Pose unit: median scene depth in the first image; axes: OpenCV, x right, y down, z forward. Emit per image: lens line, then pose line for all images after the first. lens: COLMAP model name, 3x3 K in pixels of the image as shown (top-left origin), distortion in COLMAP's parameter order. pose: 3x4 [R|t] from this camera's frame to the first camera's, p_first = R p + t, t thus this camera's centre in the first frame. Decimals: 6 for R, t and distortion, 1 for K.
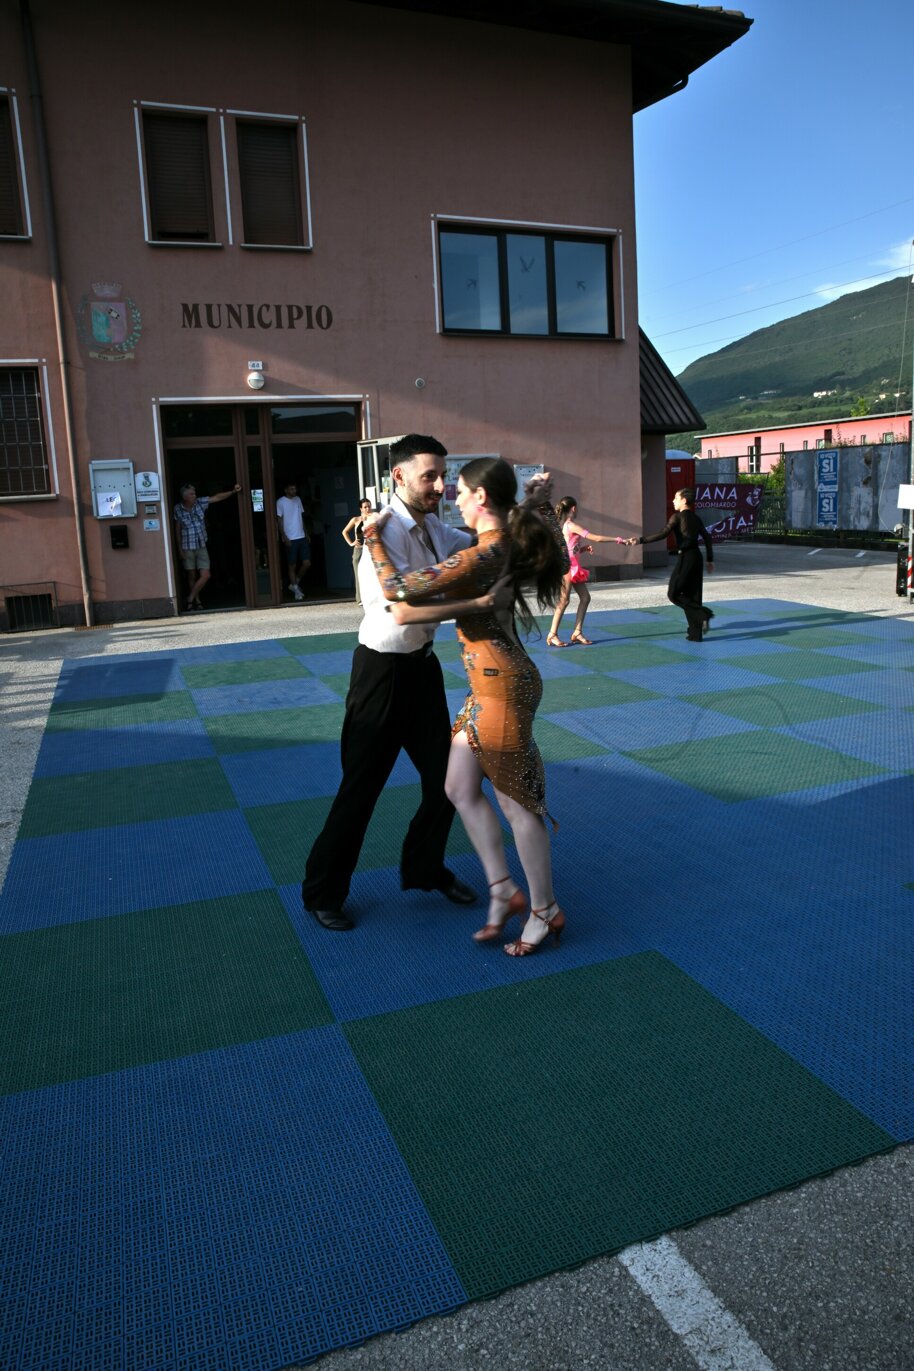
lens RADIAL K [[941.7, 0, 464.2], [0, 941.7, 688.4], [0, 0, 1]] dist [-0.114134, 0.012252]
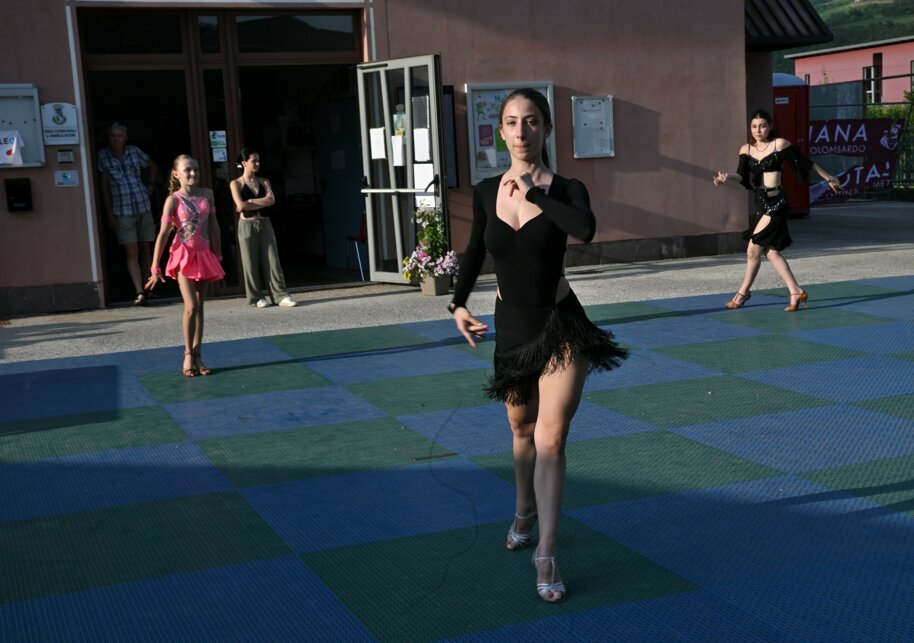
lens RADIAL K [[1337.8, 0, 495.6], [0, 1337.8, 325.3], [0, 0, 1]] dist [0.098968, 0.000000]
pose [[0.999465, -0.012077, 0.030400, -0.042055], [0.014169, 0.997478, -0.069554, 0.009420], [-0.029483, 0.069948, 0.997115, -0.021740]]
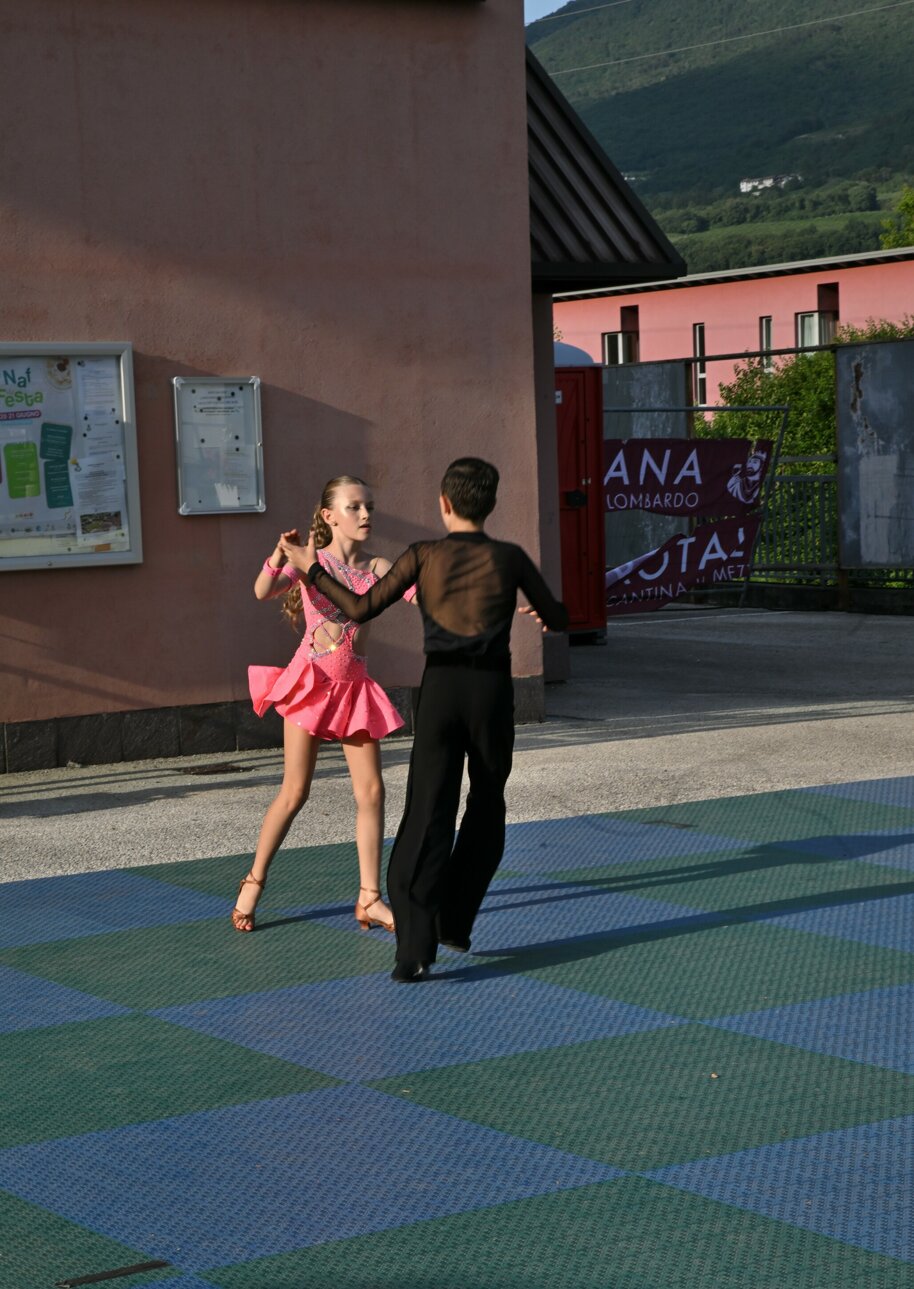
lens RADIAL K [[2786.8, 0, 429.7], [0, 2786.8, 768.8], [0, 0, 1]] dist [0.182474, 0.000000]
pose [[0.970434, -0.017778, 0.240712, -0.103048], [0.041442, 0.994746, -0.093605, -0.010167], [-0.237784, 0.100813, 0.966072, 0.058987]]
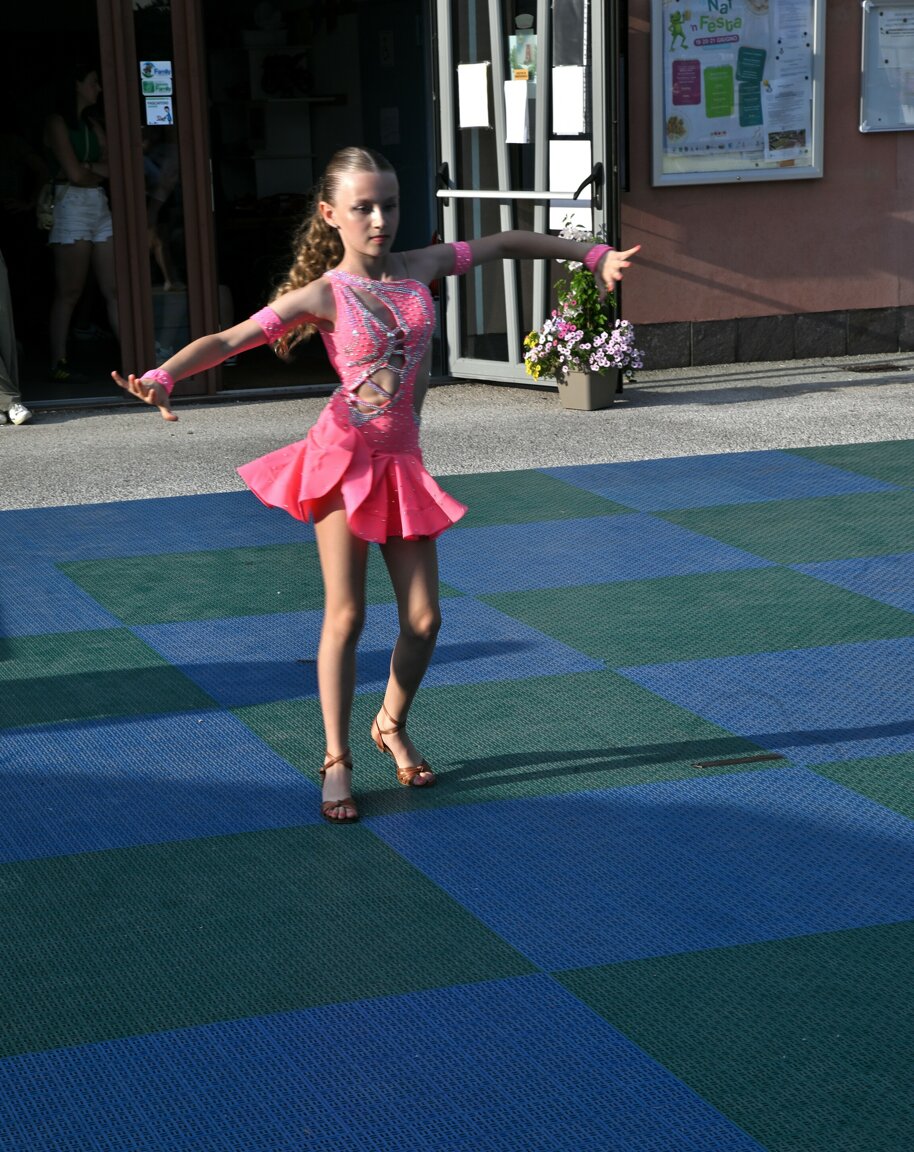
lens RADIAL K [[2547.5, 0, 465.7], [0, 2547.5, 652.9], [0, 0, 1]] dist [0.271891, 0.000000]
pose [[0.999885, 0.015127, 0.000667, -0.099825], [-0.015133, 0.999842, 0.009299, 0.000032], [-0.000526, -0.009308, 0.999957, 0.015271]]
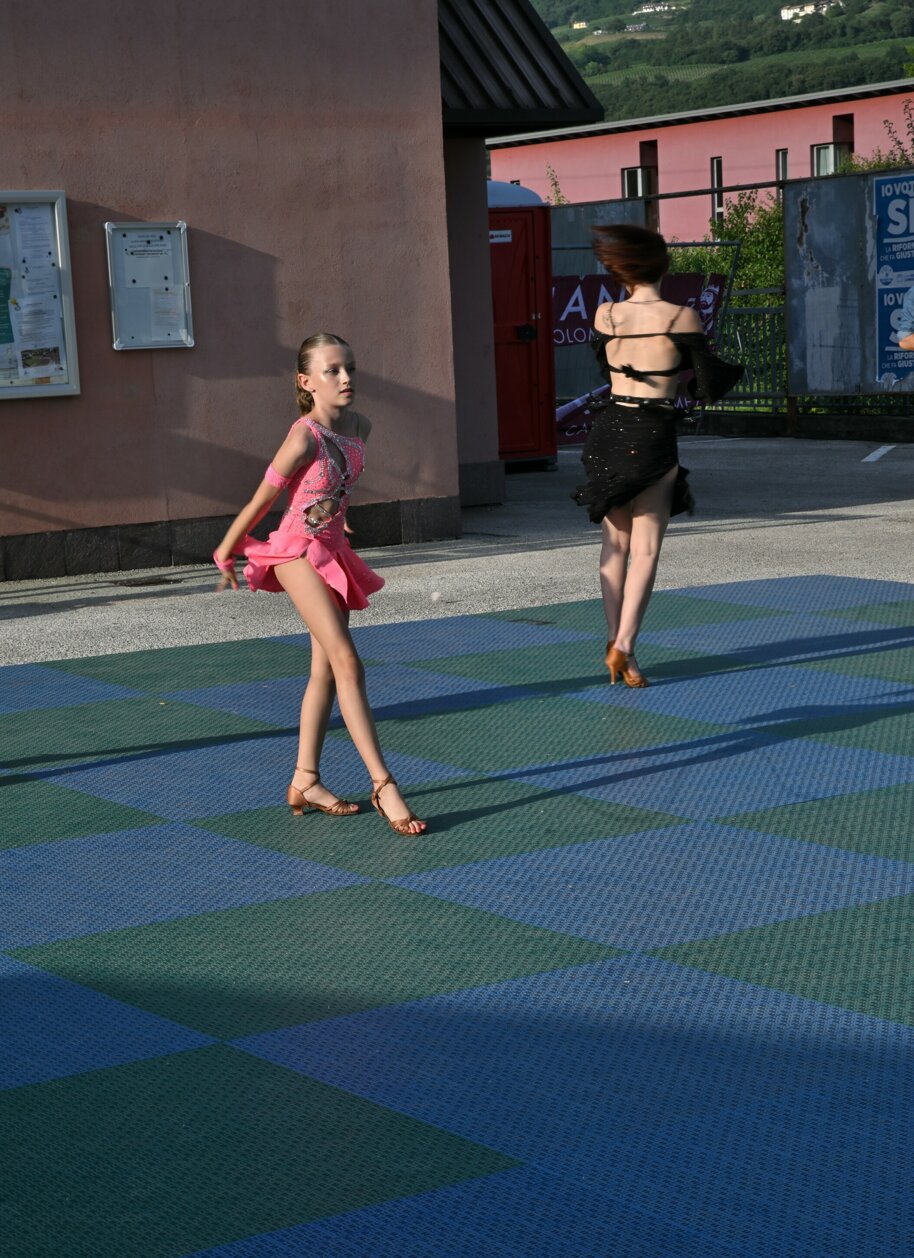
lens RADIAL K [[2745.4, 0, 434.5], [0, 2745.4, 733.9], [0, 0, 1]] dist [0.228072, 0.000000]
pose [[0.973631, -0.038561, 0.224844, -0.073870], [0.050603, 0.997563, -0.048042, 0.012020], [-0.222444, 0.058153, 0.973210, -0.043102]]
